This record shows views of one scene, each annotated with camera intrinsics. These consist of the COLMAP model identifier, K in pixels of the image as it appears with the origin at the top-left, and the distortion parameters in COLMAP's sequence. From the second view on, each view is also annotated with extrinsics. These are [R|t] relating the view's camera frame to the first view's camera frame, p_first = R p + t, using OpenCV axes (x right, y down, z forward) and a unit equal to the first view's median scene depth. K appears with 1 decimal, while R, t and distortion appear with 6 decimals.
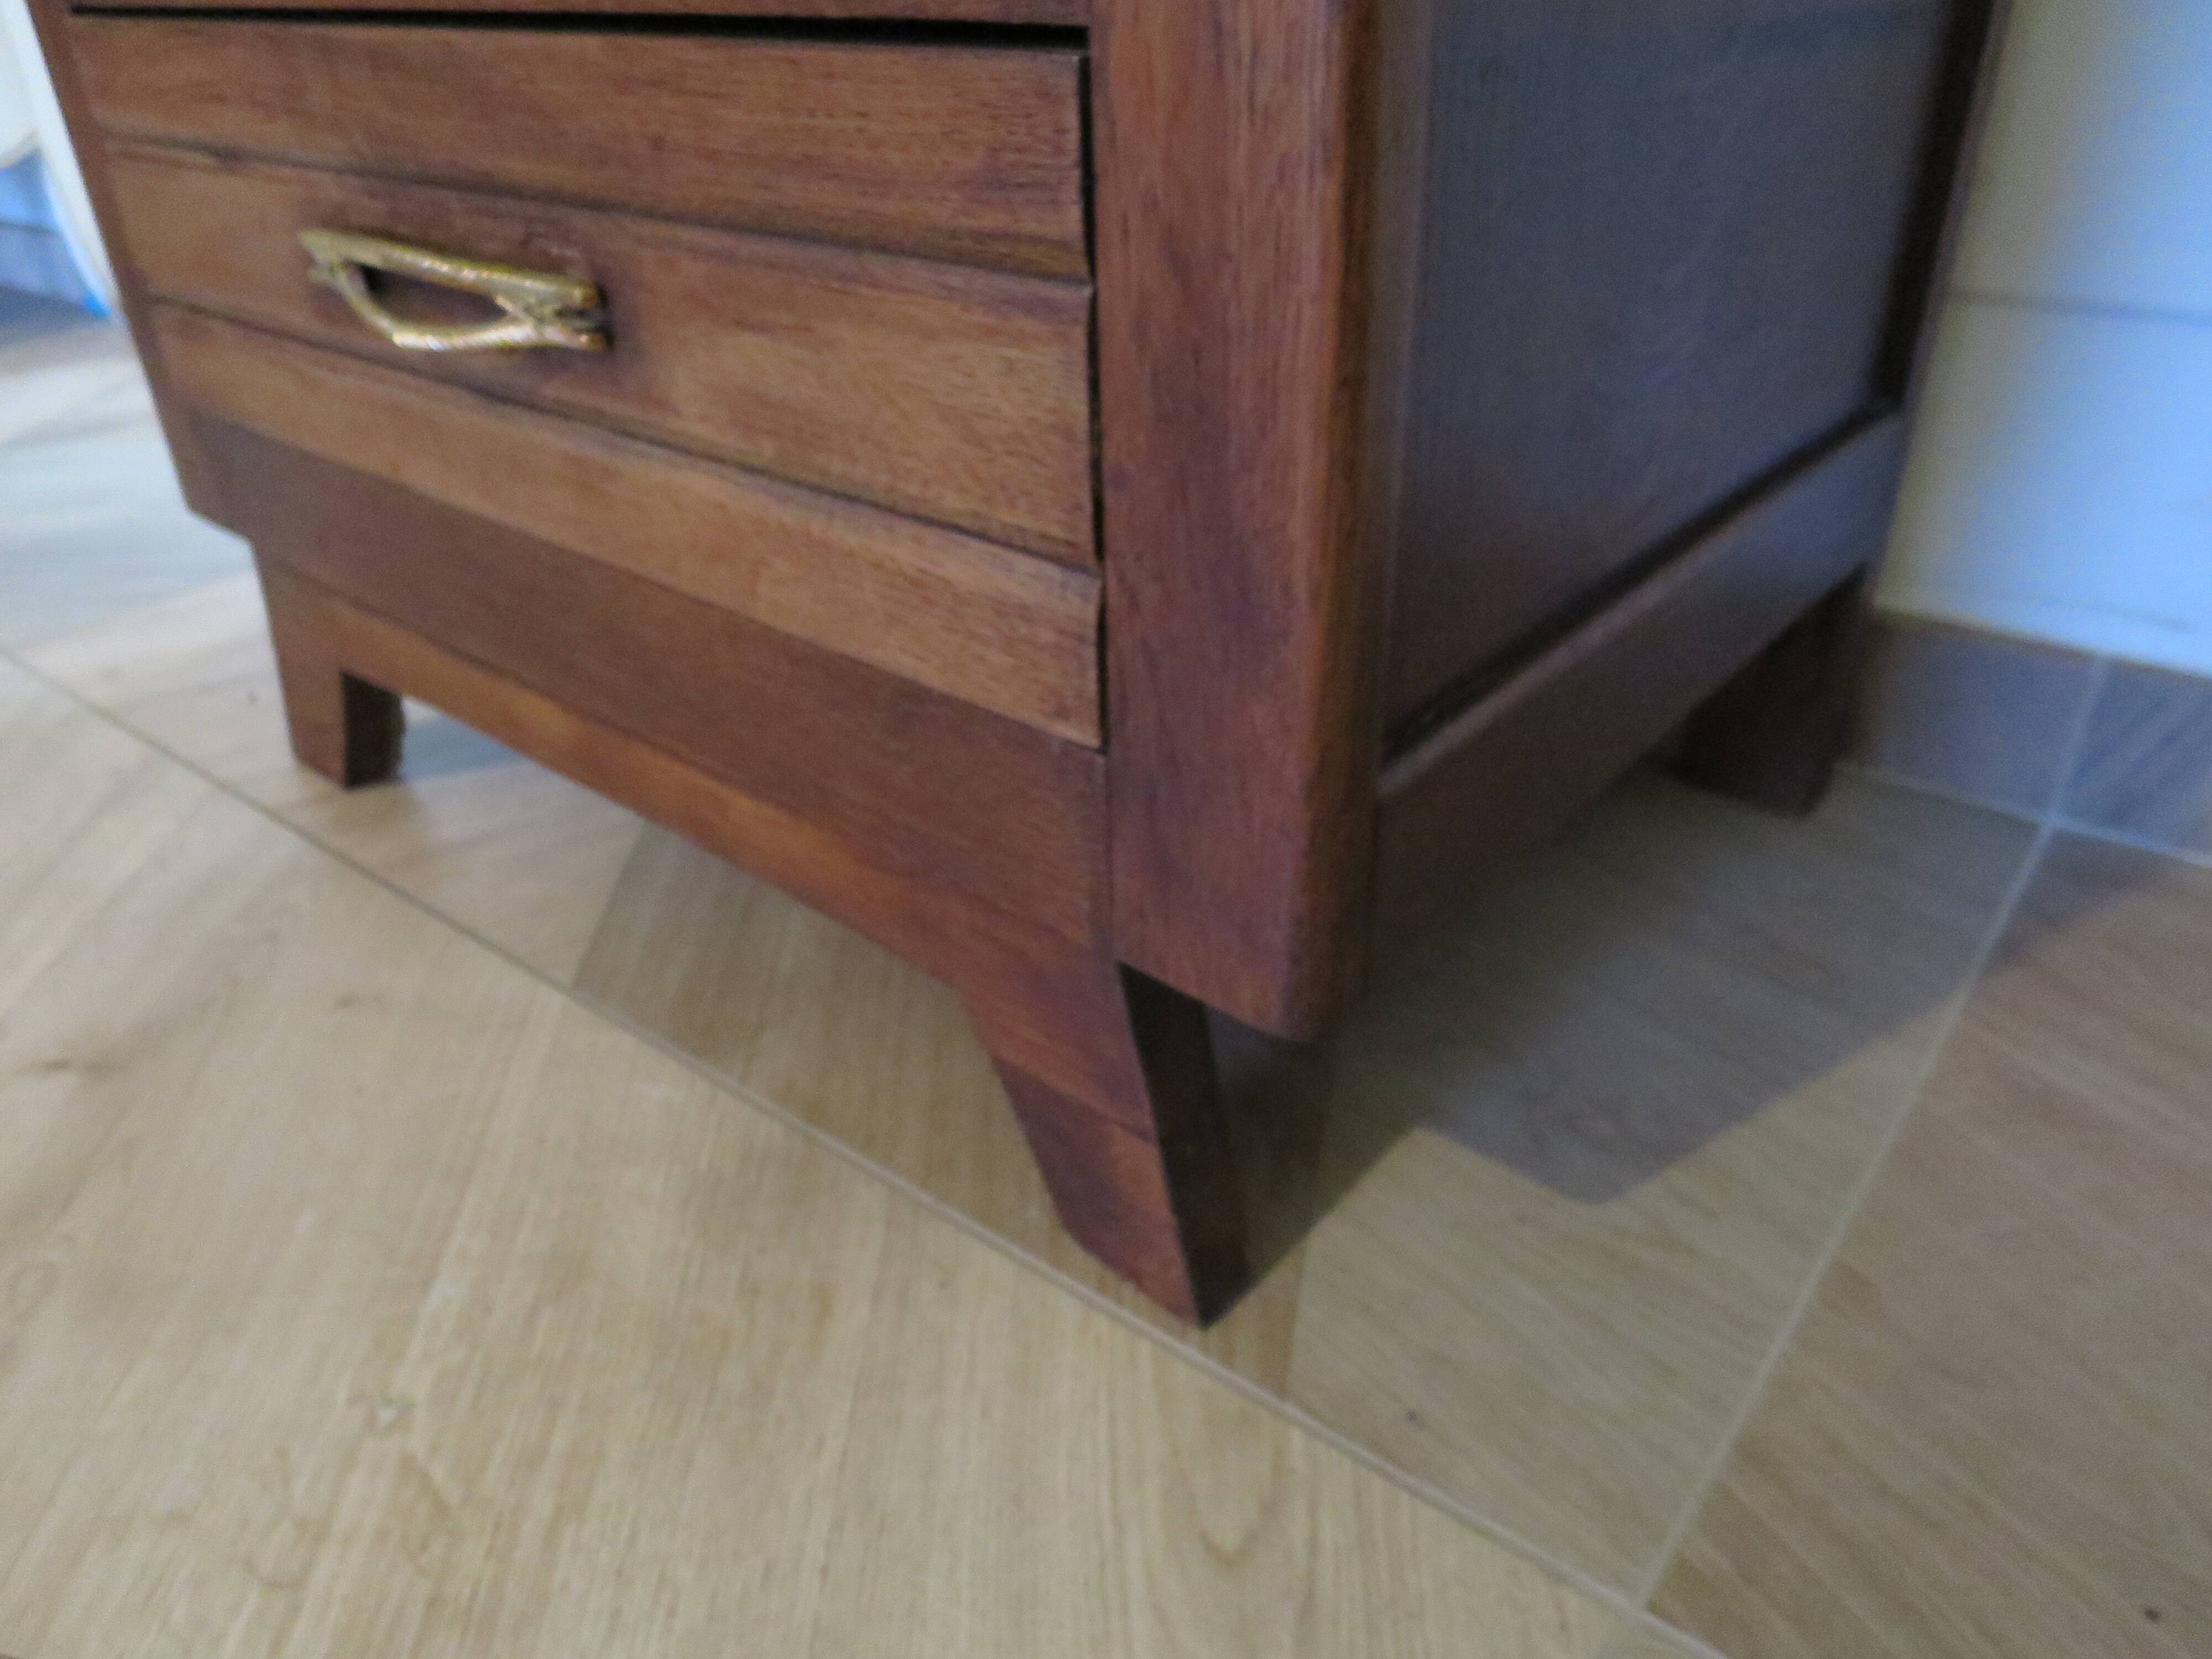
lens RADIAL K [[1663.1, 0, 1168.7], [0, 1663.1, 828.4], [0, 0, 1]] dist [-0.063965, 0.007393]
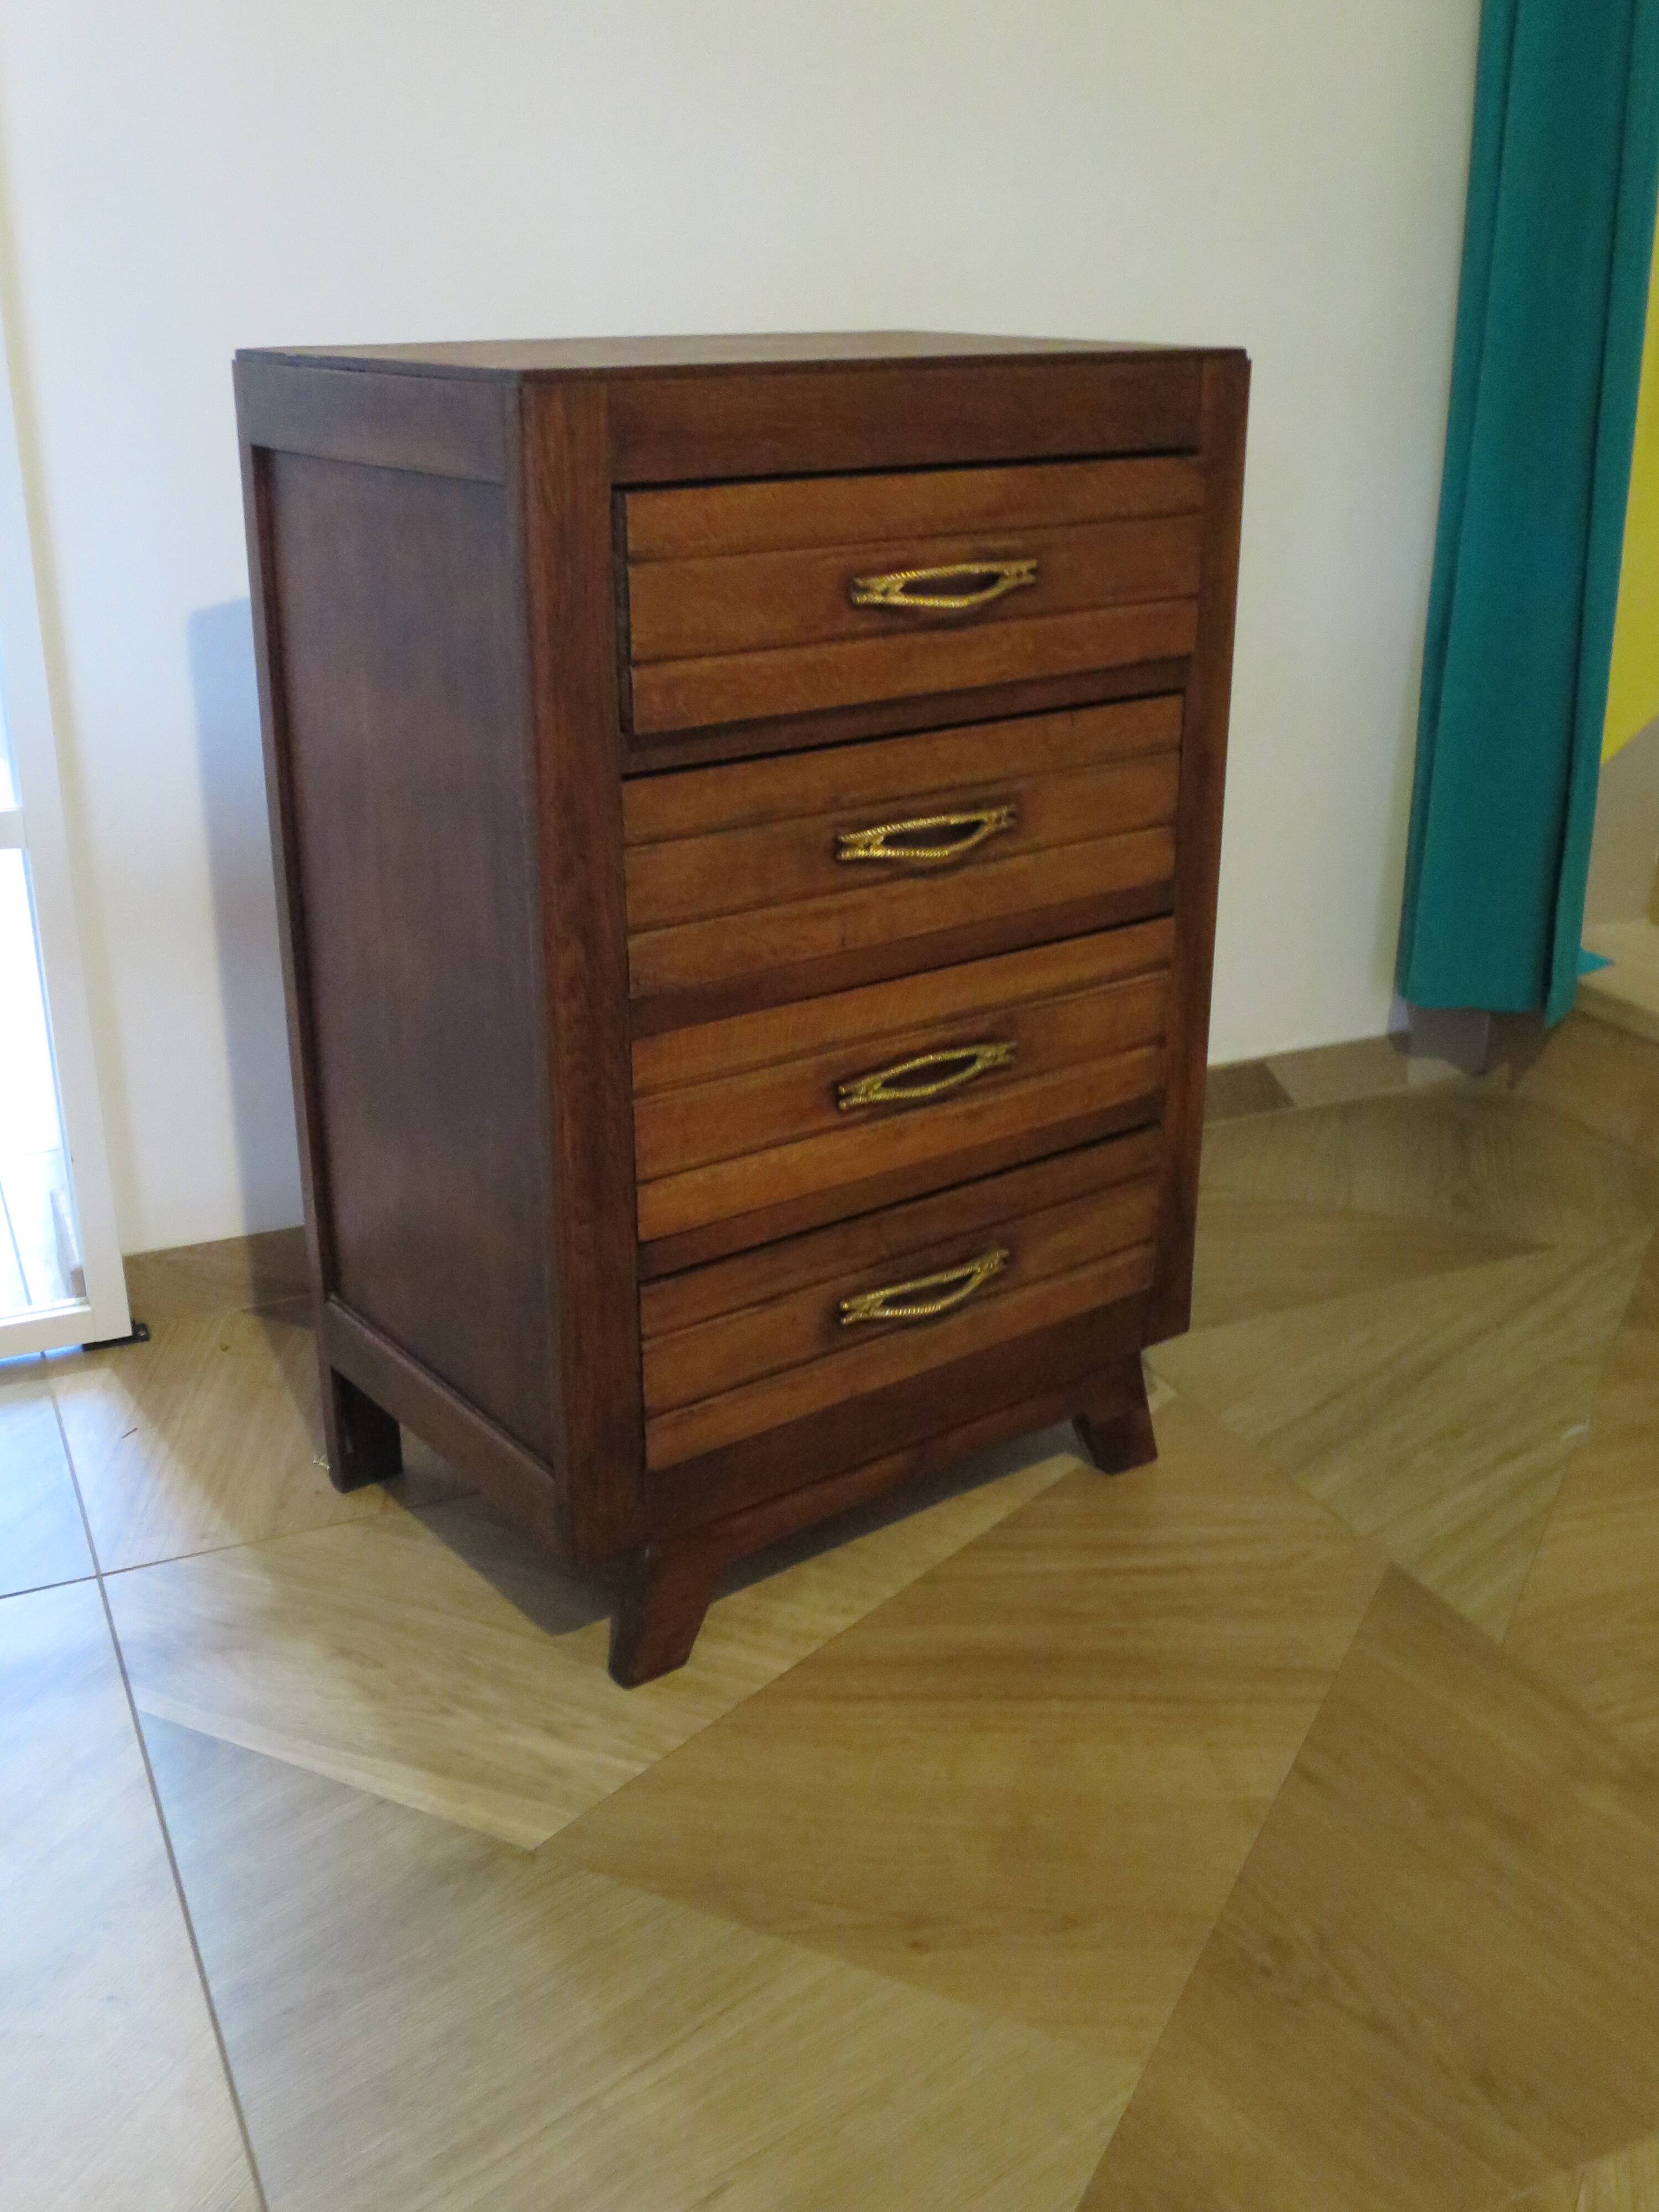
lens RADIAL K [[2225.4, 0, 837.6], [0, 2225.4, 1112.7], [0, 0, 1]] dist [-0.034314, -0.001402]
pose [[0.225860, -0.337574, 0.913800, -3.926090], [0.481373, 0.854189, 0.196573, -1.441729], [-0.846916, 0.395481, 0.355426, -0.273816]]
